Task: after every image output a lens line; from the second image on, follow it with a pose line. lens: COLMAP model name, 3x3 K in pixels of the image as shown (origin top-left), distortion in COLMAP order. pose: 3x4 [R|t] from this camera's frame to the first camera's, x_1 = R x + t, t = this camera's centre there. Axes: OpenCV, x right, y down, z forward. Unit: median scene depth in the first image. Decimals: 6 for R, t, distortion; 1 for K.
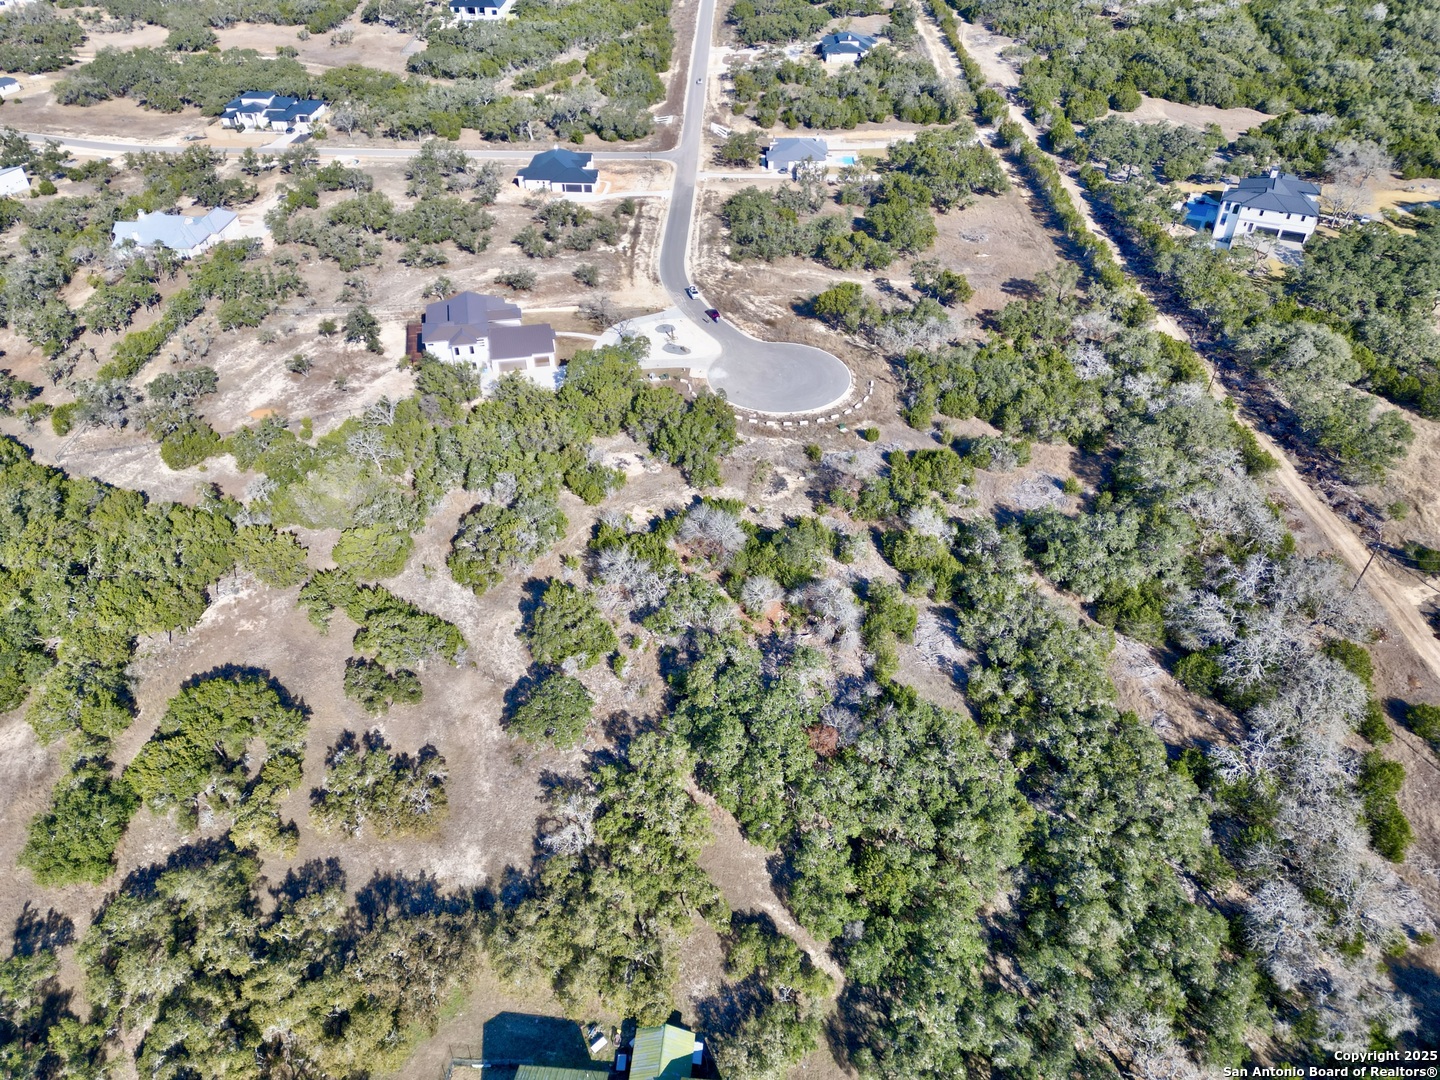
lens RADIAL K [[998.3, 0, 720.0], [0, 998.3, 540.0], [0, 0, 1]] dist [0.081180, -0.079305]
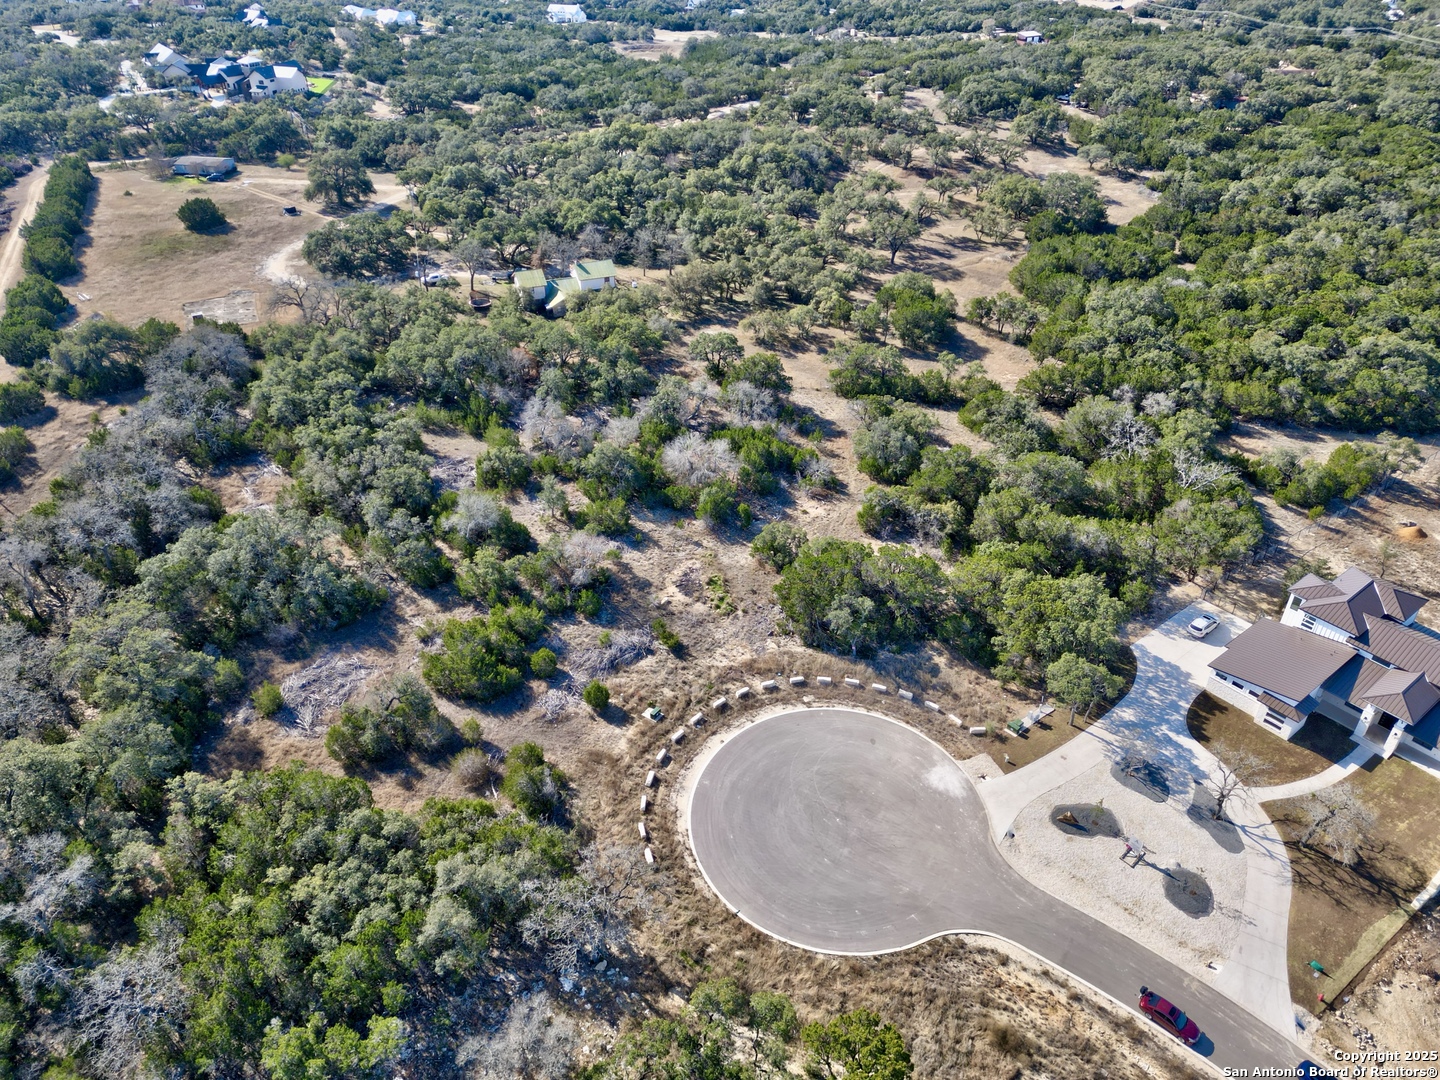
lens RADIAL K [[998.3, 0, 720.0], [0, 998.3, 540.0], [0, 0, 1]] dist [0.081180, -0.079305]
pose [[-0.898710, 0.250326, -0.360080, 0.266564], [-0.270319, 0.330335, 0.904326, -0.670396], [0.345324, 0.910064, -0.229207, 1.035182]]
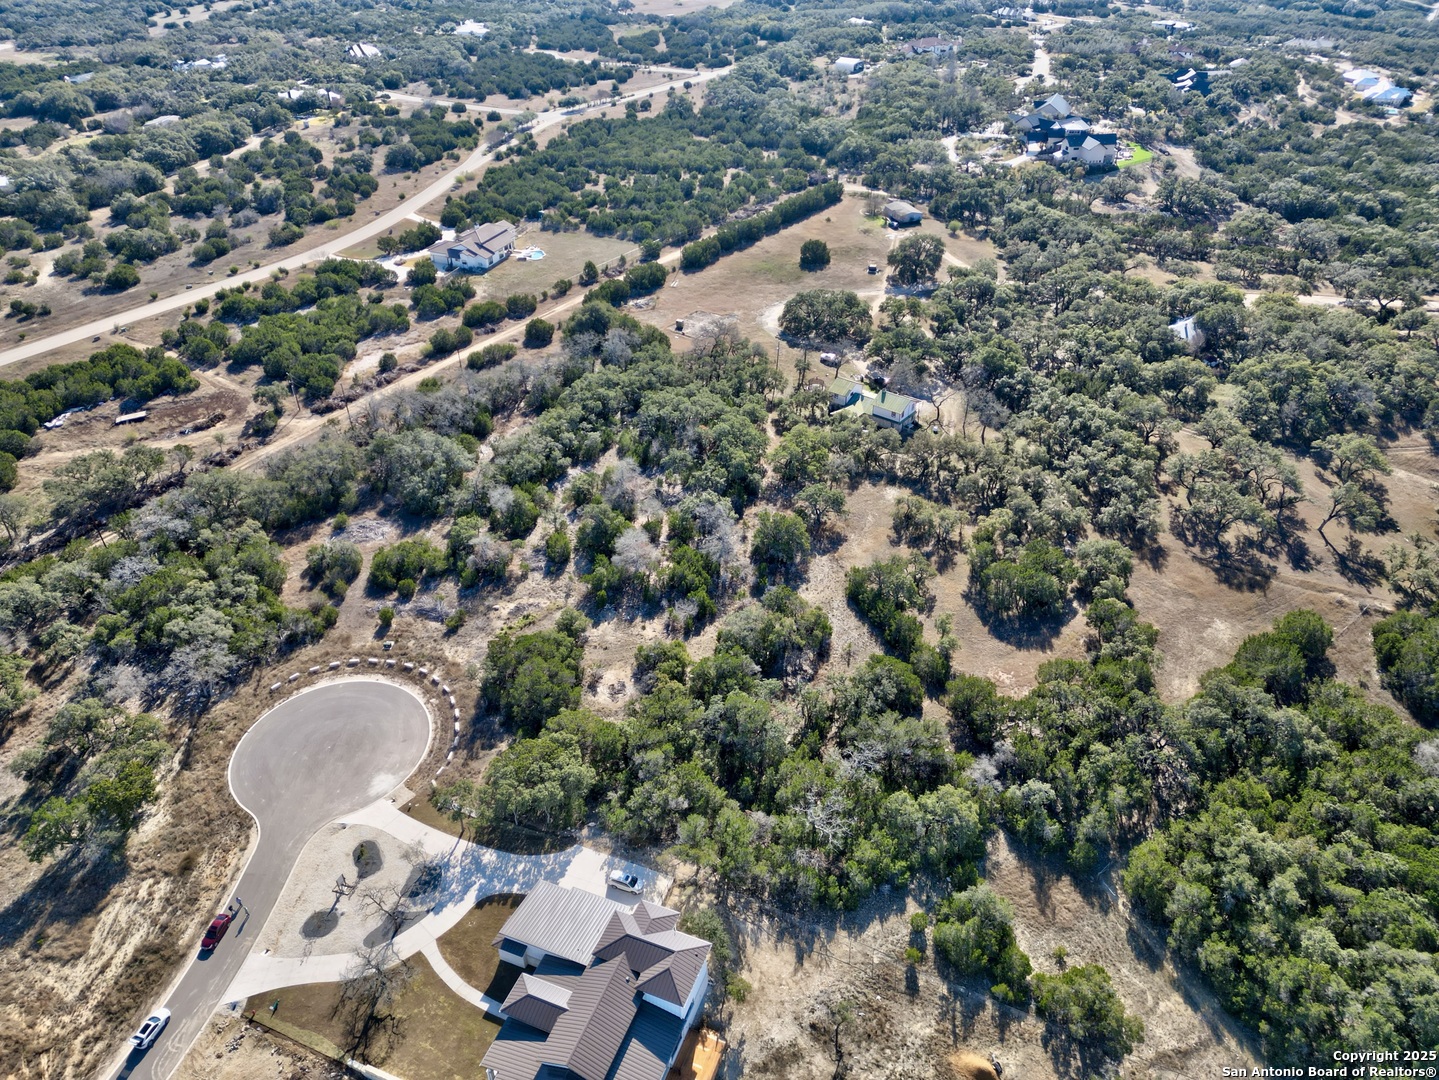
lens RADIAL K [[997.6, 0, 719.5], [0, 997.6, 540.0], [0, 0, 1]] dist [0.081180, -0.079305]
pose [[-0.831154, -0.316159, 0.457414, -0.516930], [0.351237, 0.339210, 0.872680, -0.833681], [-0.431064, 0.885991, -0.170889, 0.923802]]
